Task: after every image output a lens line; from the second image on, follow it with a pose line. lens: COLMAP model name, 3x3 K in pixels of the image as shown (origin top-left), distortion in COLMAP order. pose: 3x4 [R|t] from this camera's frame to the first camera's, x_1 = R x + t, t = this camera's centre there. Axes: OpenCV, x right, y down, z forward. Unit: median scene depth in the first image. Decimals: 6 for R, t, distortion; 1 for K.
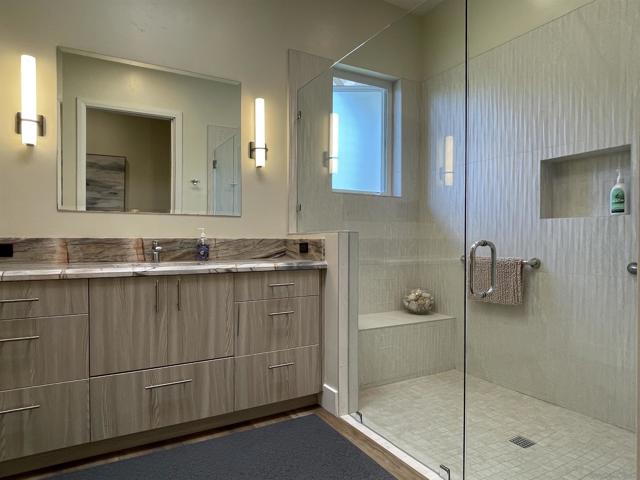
lens RADIAL K [[402.7, 0, 317.8], [0, 402.7, 241.7], [0, 0, 1]] dist [-0.000786, -0.001150]
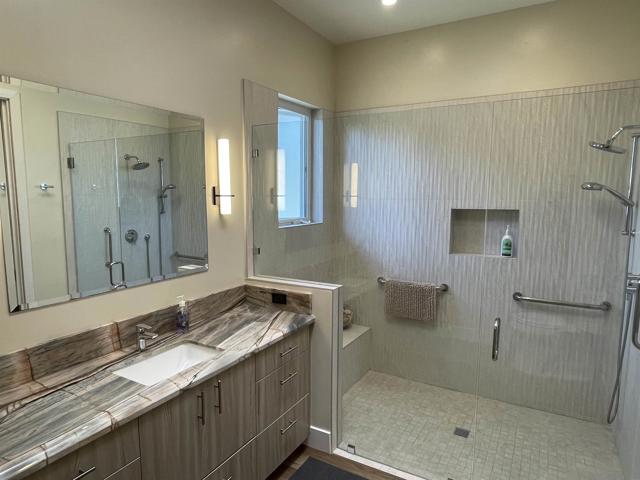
lens RADIAL K [[402.7, 0, 318.1], [0, 402.7, 238.2], [0, 0, 1]] dist [-0.000786, -0.001150]
pose [[0.864470, -0.056568, 0.499491, -0.456888], [0.001243, 0.993886, 0.110407, -0.252439], [-0.502682, -0.094823, 0.859255, 0.109726]]
